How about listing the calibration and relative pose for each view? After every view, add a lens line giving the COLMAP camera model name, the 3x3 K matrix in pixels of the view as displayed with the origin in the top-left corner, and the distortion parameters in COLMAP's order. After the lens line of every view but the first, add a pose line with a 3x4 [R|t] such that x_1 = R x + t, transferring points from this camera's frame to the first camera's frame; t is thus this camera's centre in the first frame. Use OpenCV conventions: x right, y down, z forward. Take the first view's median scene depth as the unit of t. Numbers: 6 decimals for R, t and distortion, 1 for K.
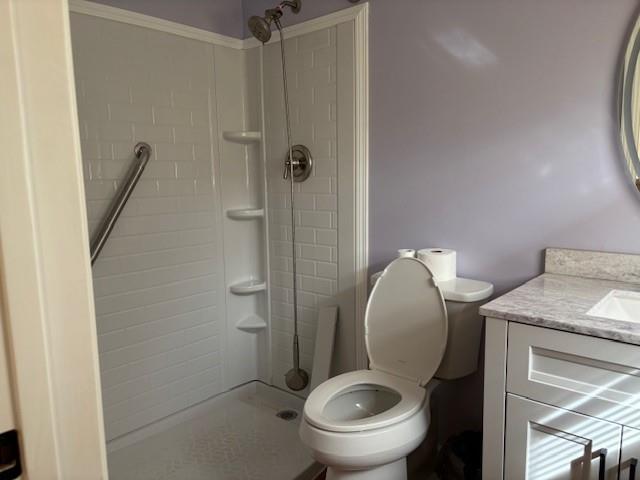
lens RADIAL K [[482.8, 0, 317.5], [0, 482.8, 238.0], [0, 0, 1]] dist [0.014780, -0.000055]
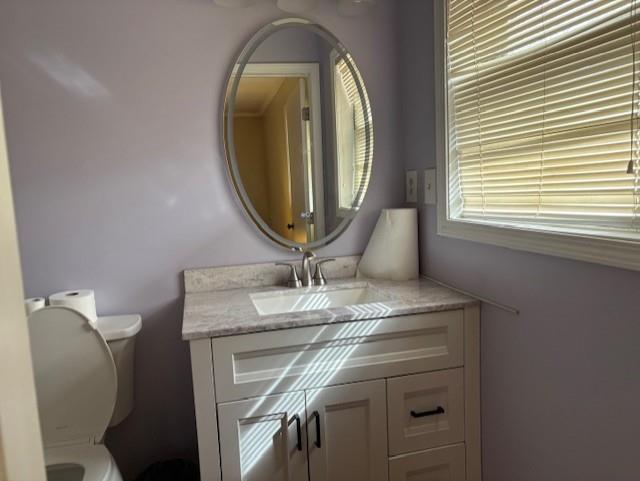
lens RADIAL K [[482.8, 0, 317.5], [0, 482.8, 238.5], [0, 0, 1]] dist [0.014780, -0.000055]
pose [[0.575890, -0.100193, 0.811365, -0.332675], [0.148533, 0.988767, 0.016674, -0.033863], [-0.803921, 0.110912, 0.584302, 0.141450]]
